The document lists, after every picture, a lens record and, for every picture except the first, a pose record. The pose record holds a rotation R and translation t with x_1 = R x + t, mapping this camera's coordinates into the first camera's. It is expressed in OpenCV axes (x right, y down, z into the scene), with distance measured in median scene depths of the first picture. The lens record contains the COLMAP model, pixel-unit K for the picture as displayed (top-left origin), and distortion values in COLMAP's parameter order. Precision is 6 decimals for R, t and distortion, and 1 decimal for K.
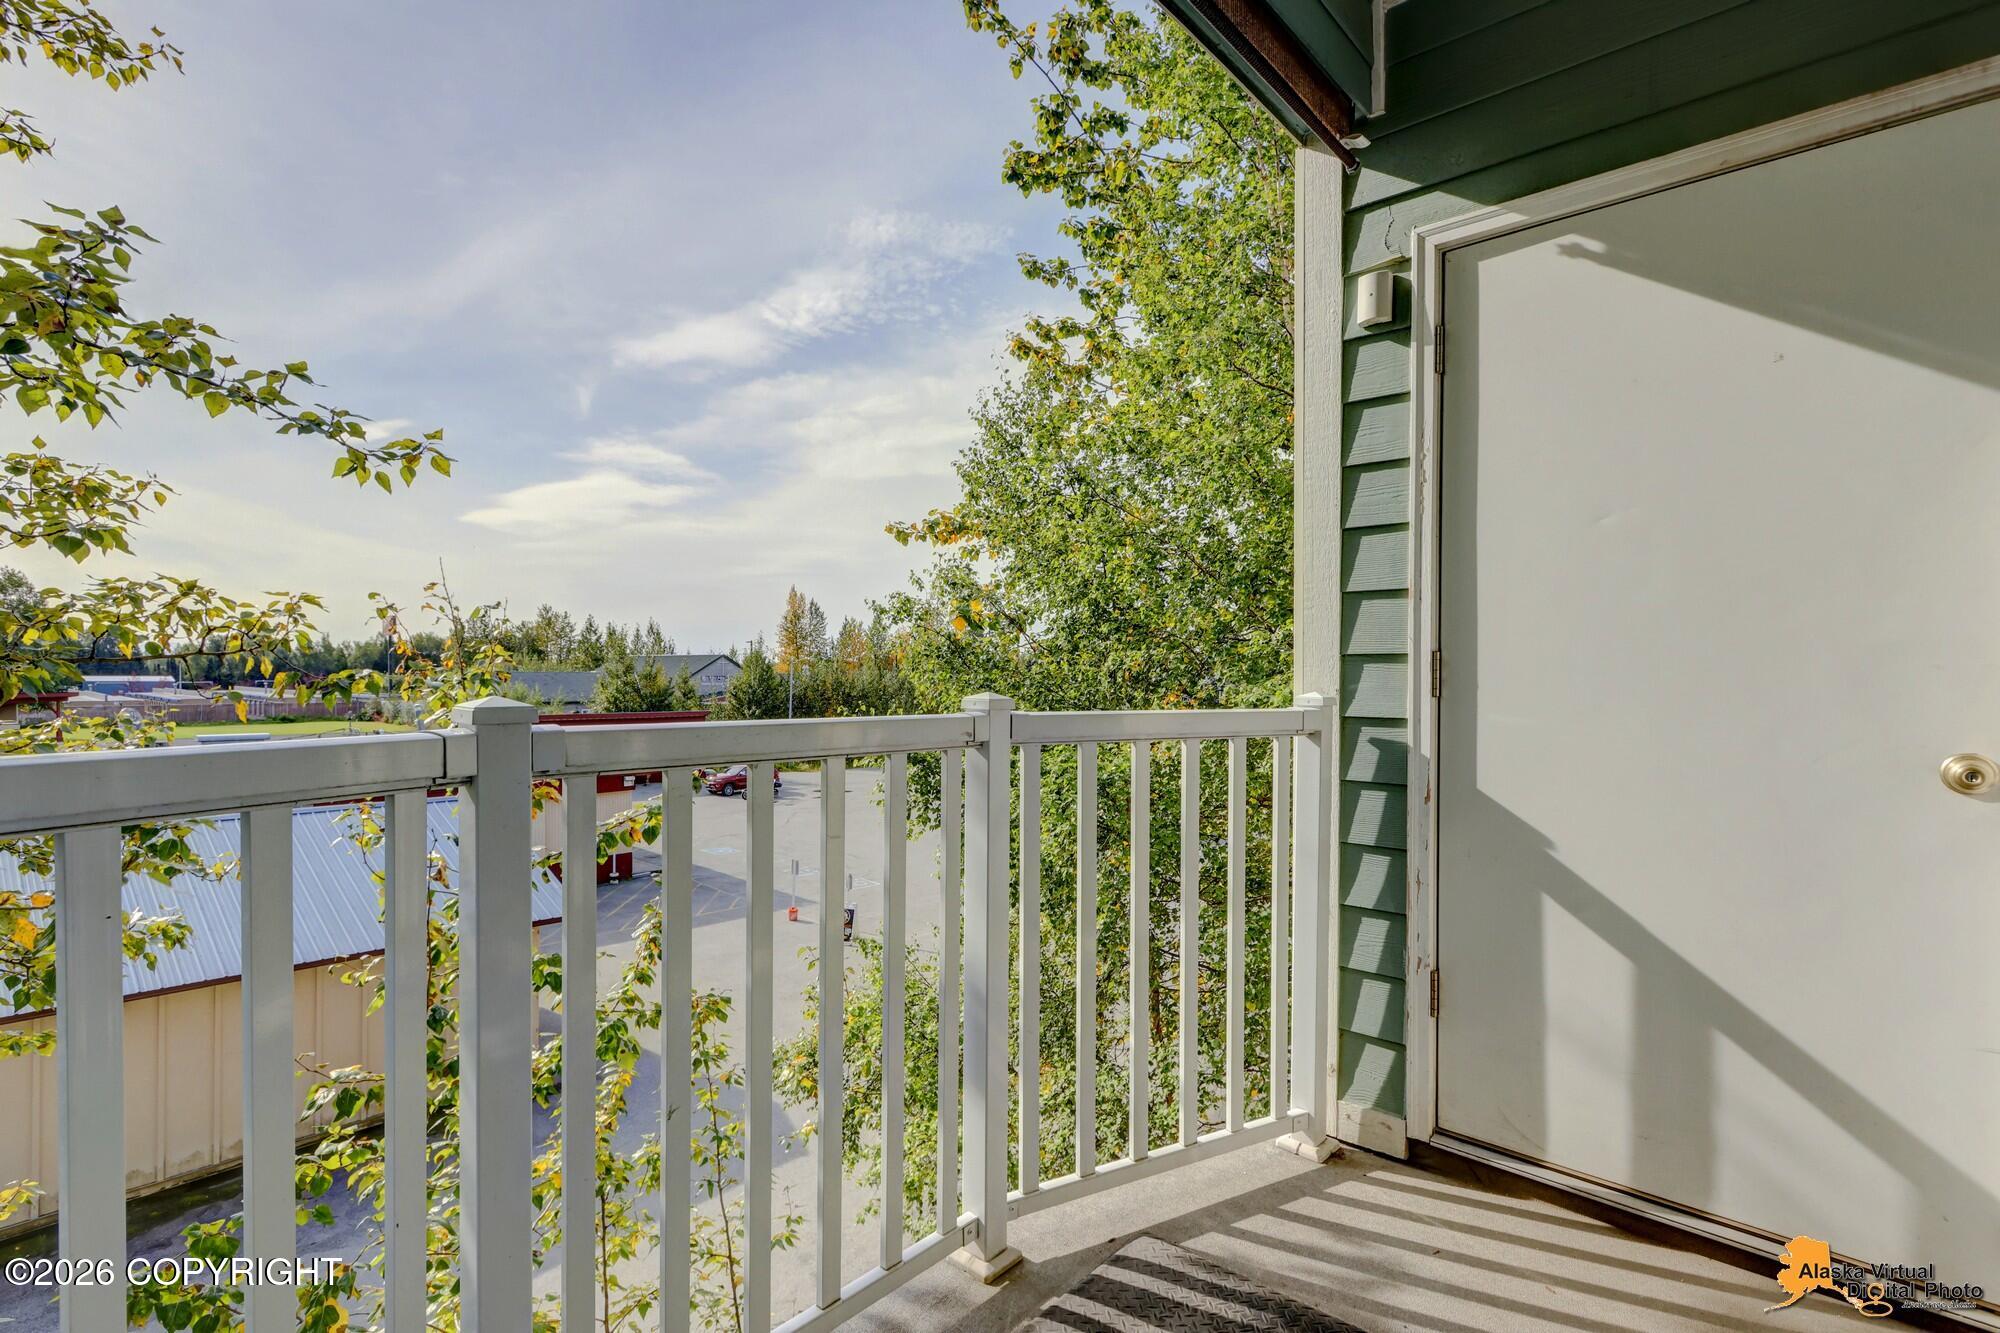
lens RADIAL K [[950.8, 0, 988.5], [0, 950.8, 679.9], [0, 0, 1]] dist [0.022922, -0.013375]
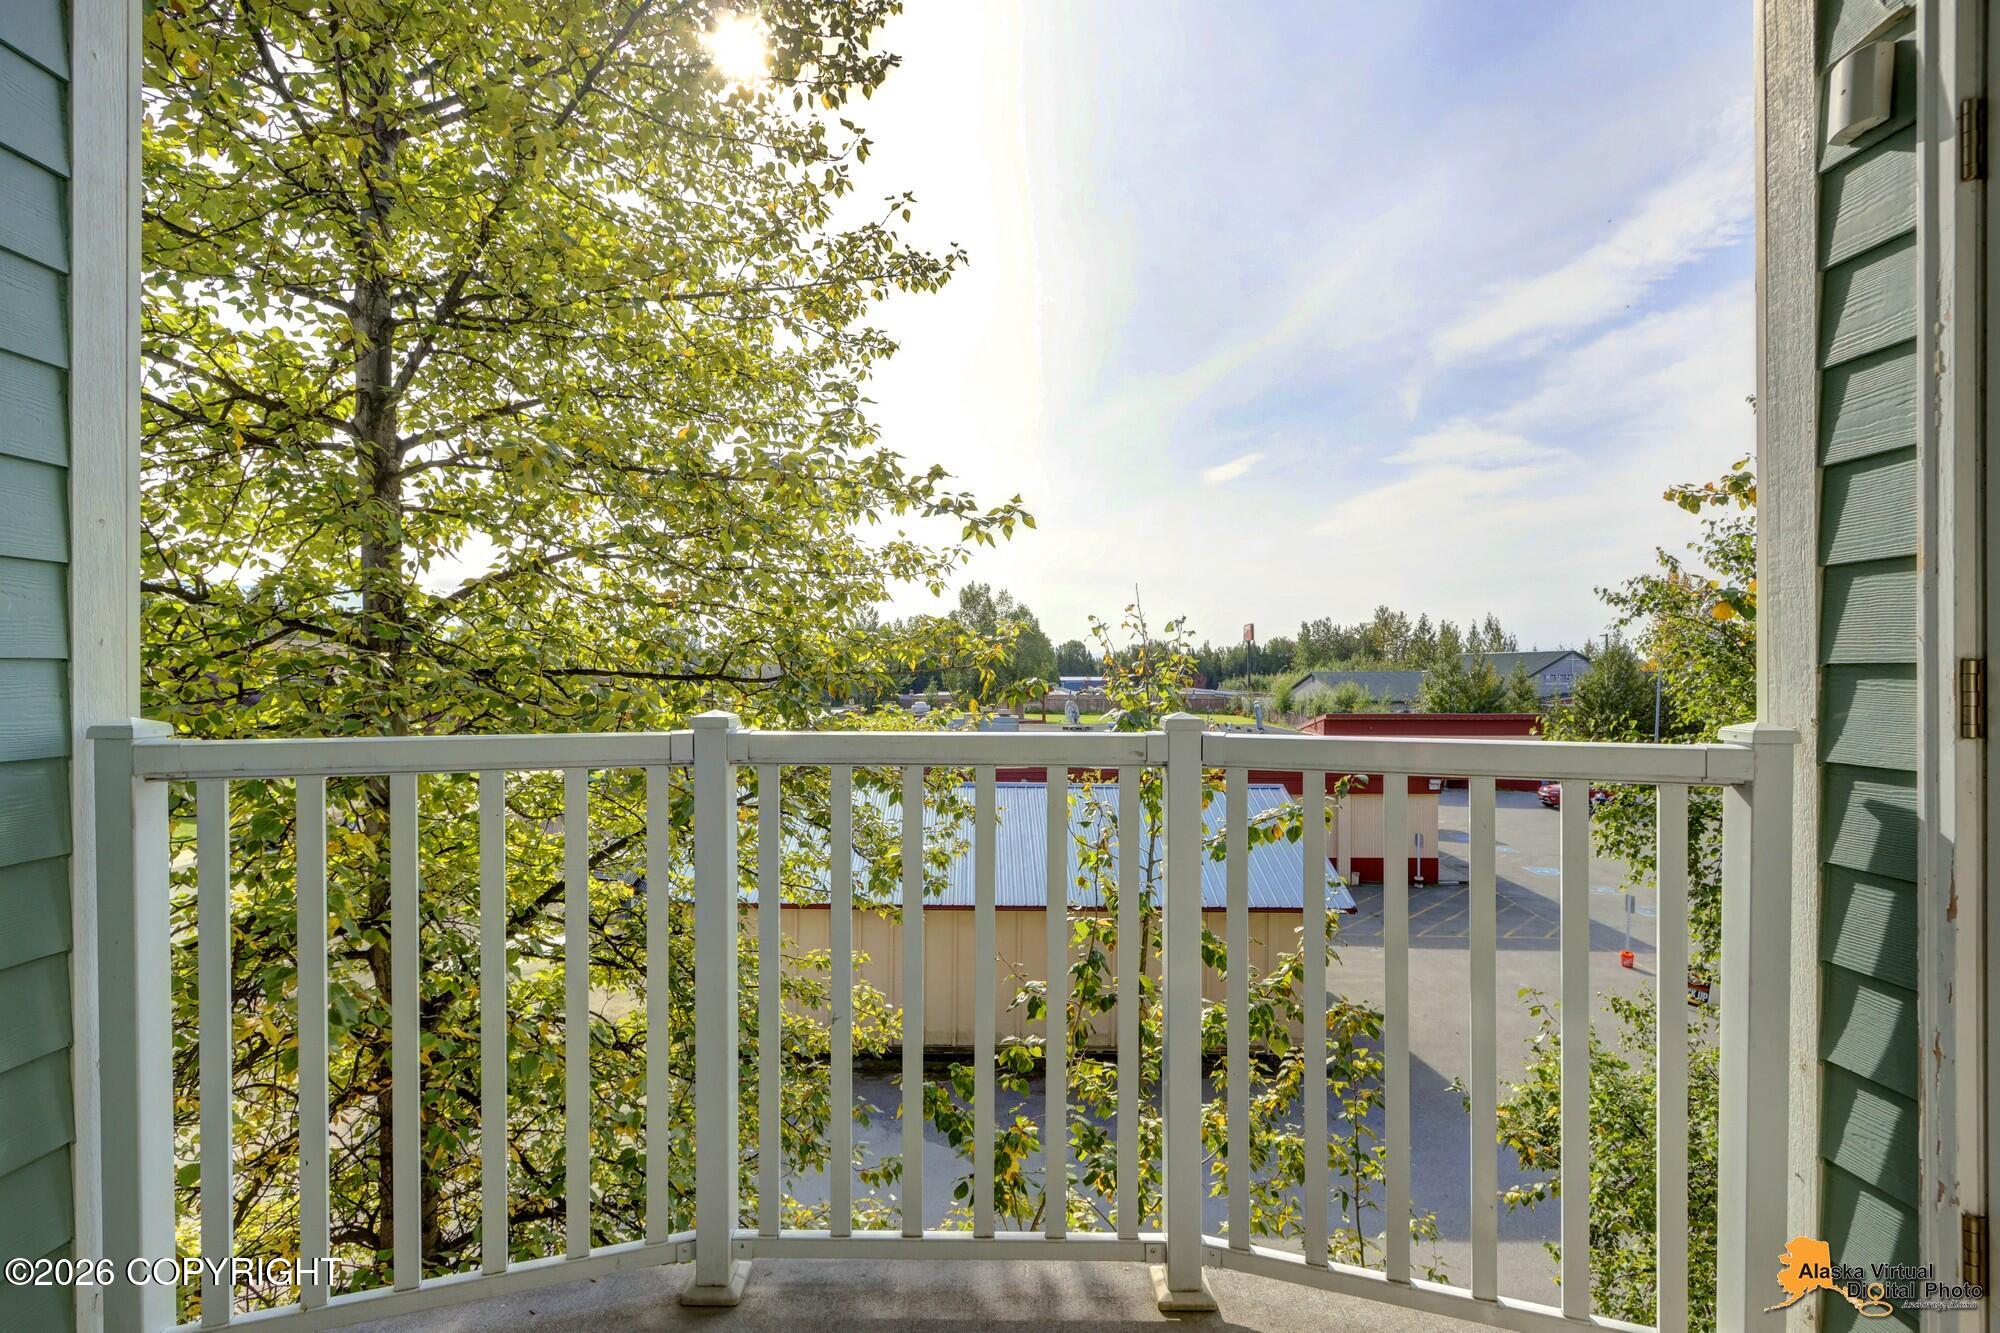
lens RADIAL K [[960.9, 0, 1006.7], [0, 960.9, 660.0], [0, 0, 1]] dist [0.002532, -0.000905]
pose [[0.655639, -0.013833, -0.754947, 0.139918], [0.000103, 0.999834, -0.018231, -0.004909], [0.755074, 0.011876, 0.655532, 0.047181]]
